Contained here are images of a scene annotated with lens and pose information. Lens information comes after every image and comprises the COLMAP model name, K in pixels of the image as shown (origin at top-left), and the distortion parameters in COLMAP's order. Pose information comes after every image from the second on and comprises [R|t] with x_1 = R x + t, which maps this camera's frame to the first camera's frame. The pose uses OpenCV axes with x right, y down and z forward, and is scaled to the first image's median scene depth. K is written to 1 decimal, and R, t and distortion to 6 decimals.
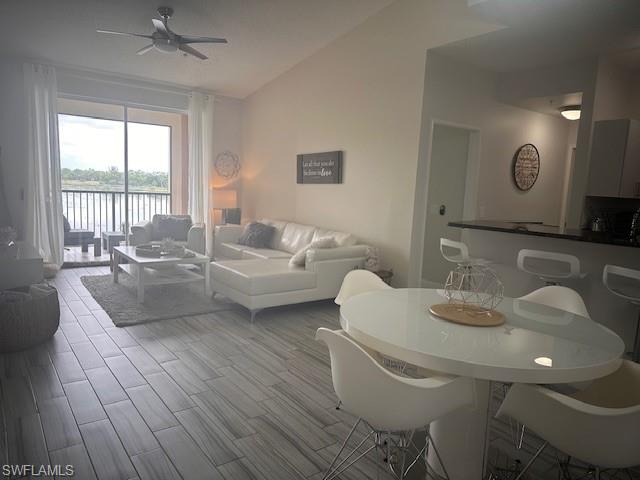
lens RADIAL K [[458.4, 0, 320.0], [0, 458.4, 240.0], [0, 0, 1]] dist [0.092429, -0.129938]
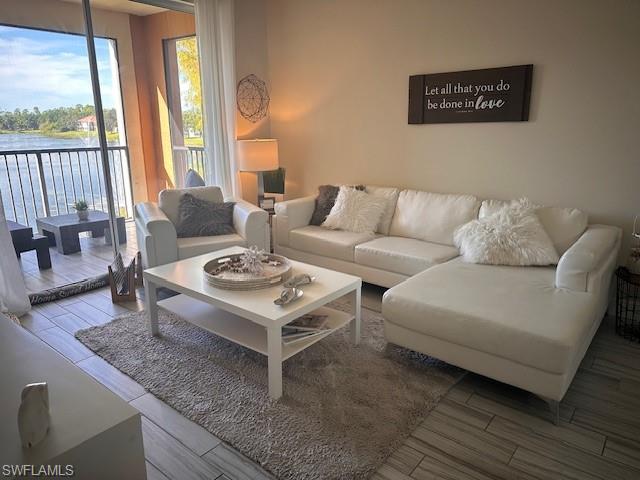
lens RADIAL K [[438.0, 0, 317.7], [0, 438.0, 248.1], [0, 0, 1]] dist [0.079310, -0.106441]
pose [[0.969599, -0.112078, 0.217522, -0.303329], [0.073876, 0.981536, 0.176436, -0.070041], [-0.233280, -0.155003, 0.959976, 0.412806]]
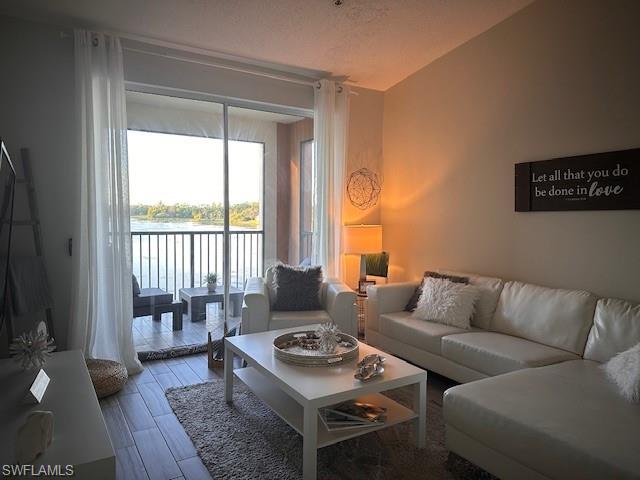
lens RADIAL K [[437.9, 0, 320.0], [0, 437.9, 240.0], [0, 0, 1]] dist [0.085036, -0.107051]
pose [[0.995324, -0.028513, -0.092284, -0.233558], [0.023180, 0.998027, -0.058343, -0.058147], [0.093766, 0.055931, 0.994022, 0.405088]]
